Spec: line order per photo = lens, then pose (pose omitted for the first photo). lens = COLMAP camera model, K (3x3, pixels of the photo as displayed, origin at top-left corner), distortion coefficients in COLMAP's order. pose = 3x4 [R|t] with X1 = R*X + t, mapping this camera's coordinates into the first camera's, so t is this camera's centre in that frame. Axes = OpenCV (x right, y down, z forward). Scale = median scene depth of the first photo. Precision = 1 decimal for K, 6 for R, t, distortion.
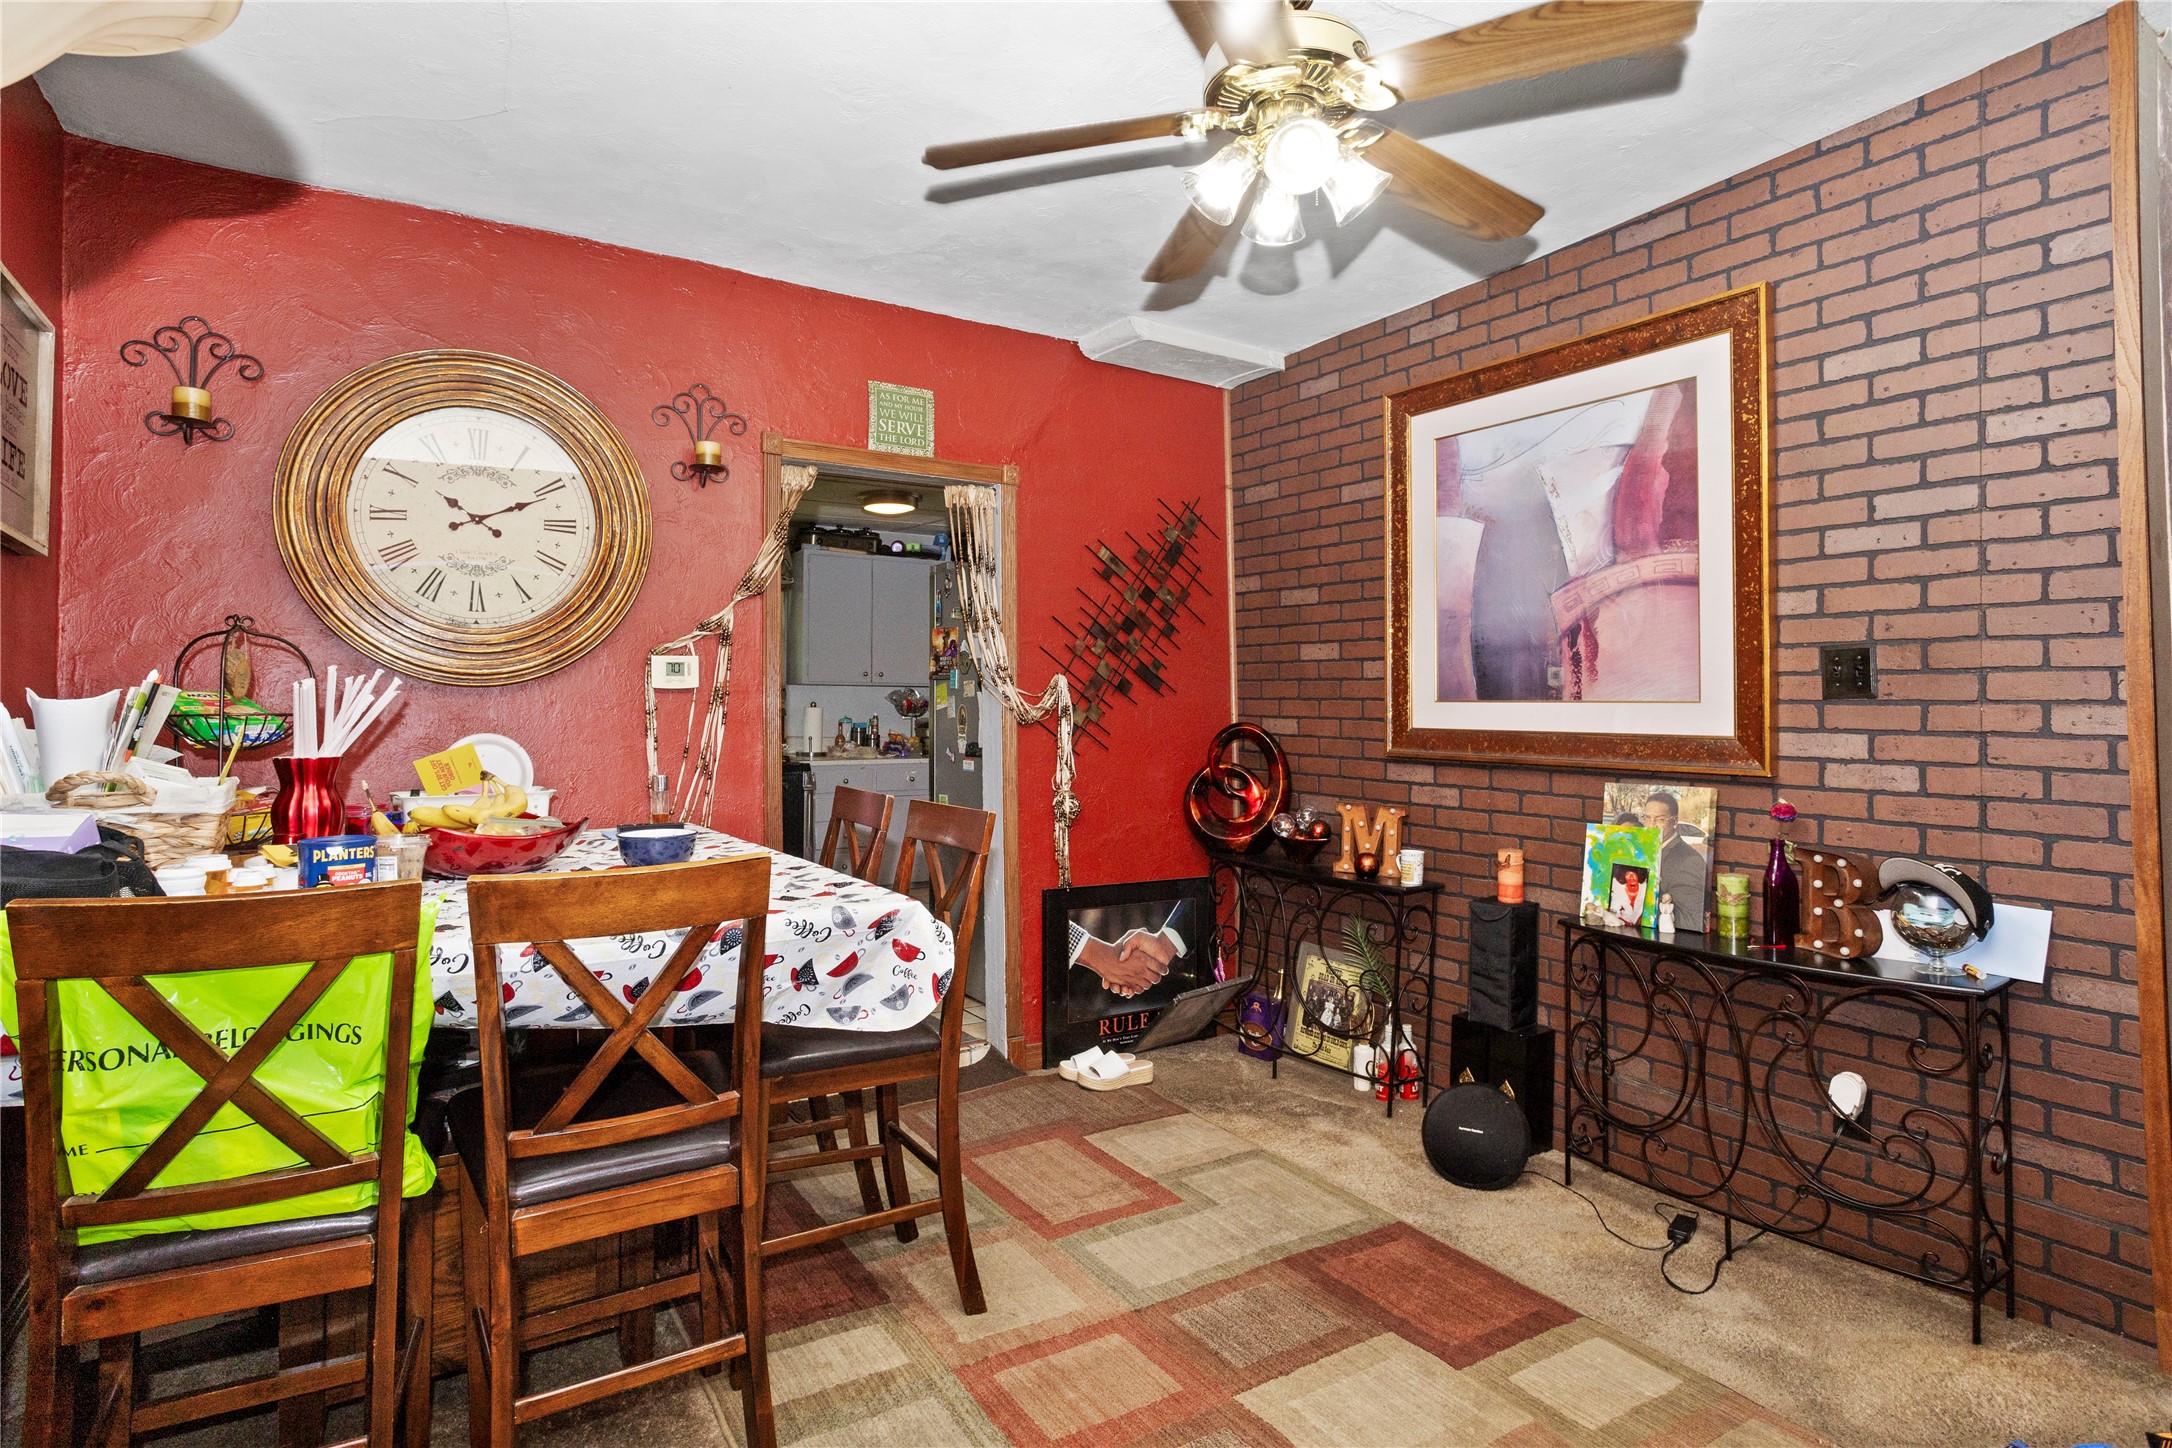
lens RADIAL K [[1116.4, 0, 1084.4], [0, 1116.4, 710.8], [0, 0, 1]] dist [-0.039376, 0.023066]
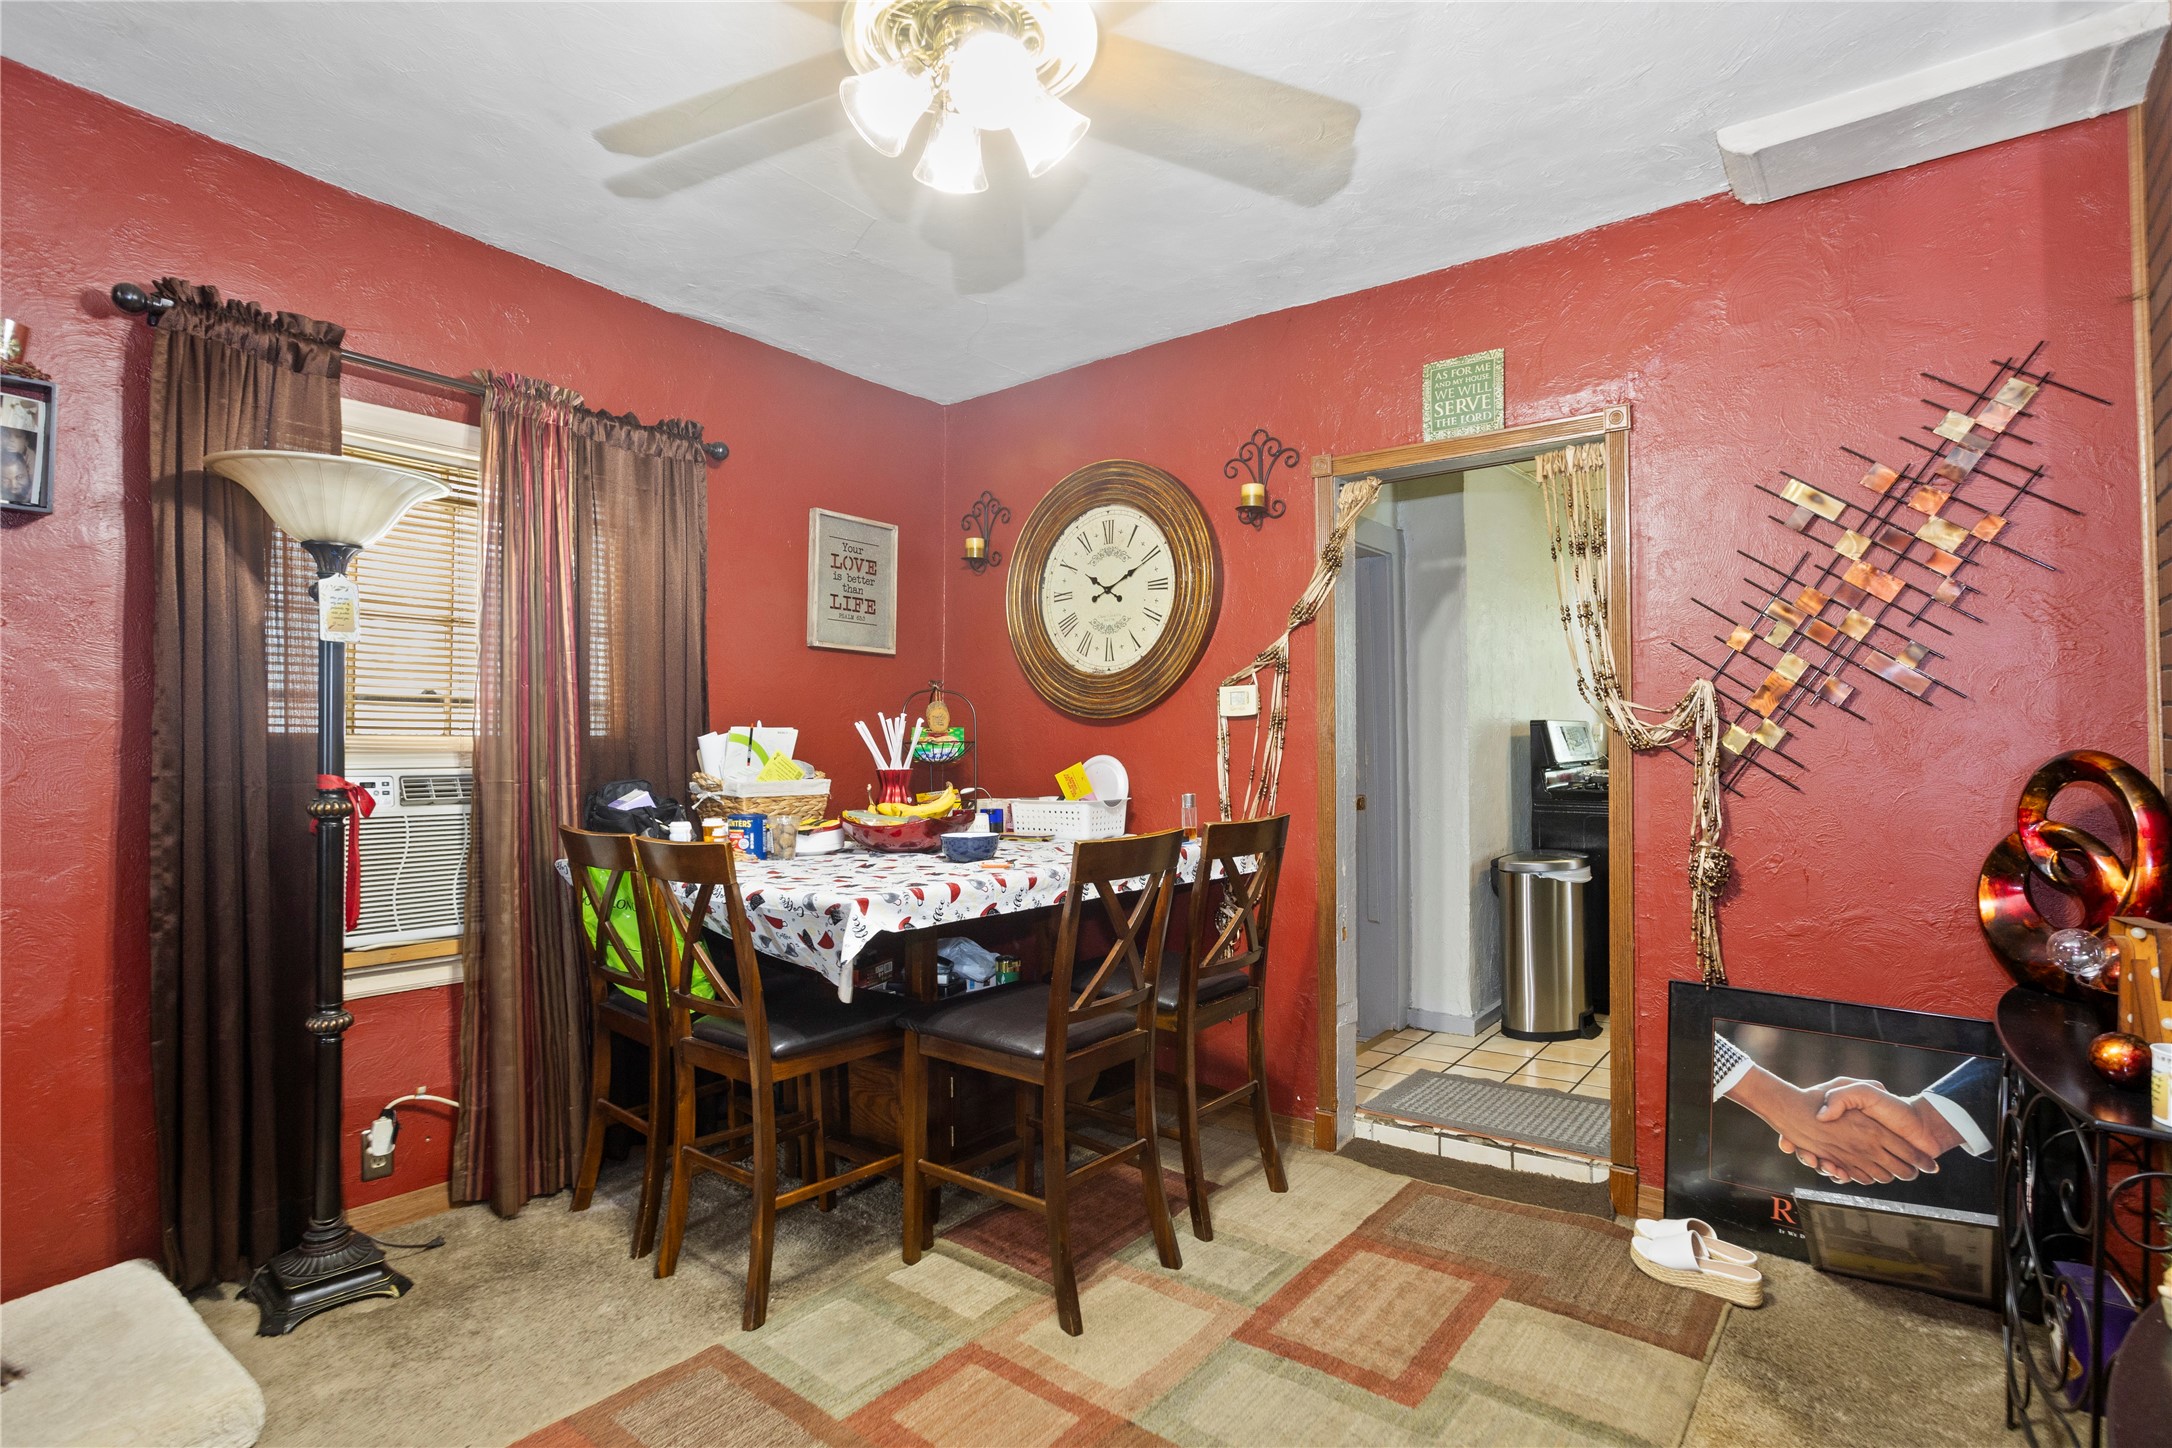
lens RADIAL K [[1116.4, 0, 1083.0], [0, 1116.4, 733.6], [0, 0, 1]] dist [-0.039376, 0.023066]
pose [[0.313269, -0.000065, -0.949665, 0.622049], [0.015397, 0.999869, 0.005011, -0.009754], [0.949540, -0.016192, 0.313229, 0.497467]]
